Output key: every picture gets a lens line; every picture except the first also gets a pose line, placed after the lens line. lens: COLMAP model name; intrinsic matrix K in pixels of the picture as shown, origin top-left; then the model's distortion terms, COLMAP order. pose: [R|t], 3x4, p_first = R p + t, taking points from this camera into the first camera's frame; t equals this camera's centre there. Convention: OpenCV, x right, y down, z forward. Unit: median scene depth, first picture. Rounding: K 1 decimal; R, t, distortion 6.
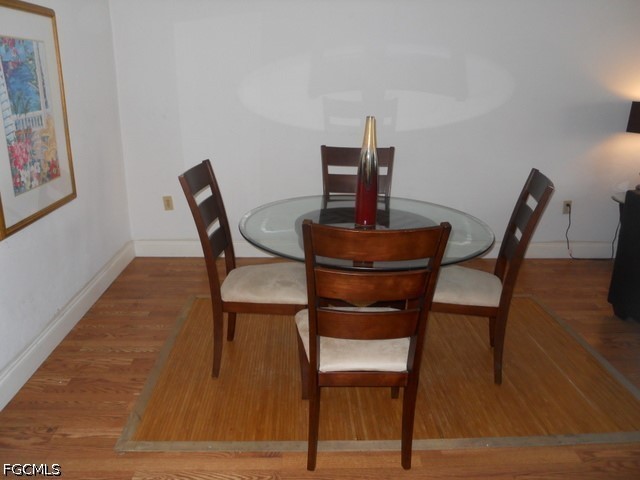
lens RADIAL K [[514.8, 0, 323.3], [0, 514.8, 237.9], [0, 0, 1]] dist [-0.023869, 0.014018]
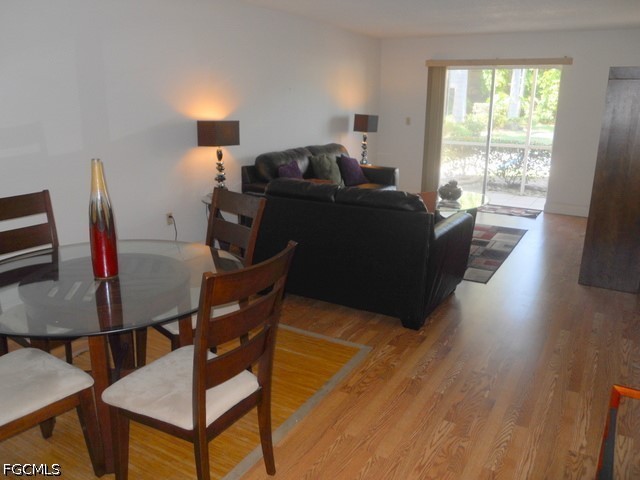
lens RADIAL K [[514.8, 0, 322.8], [0, 514.8, 241.8], [0, 0, 1]] dist [-0.023869, 0.014018]
pose [[0.563240, -0.239636, 0.790781, -0.427632], [0.257471, 0.960275, 0.107614, -0.090184], [-0.785156, 0.142991, 0.602565, 0.165677]]
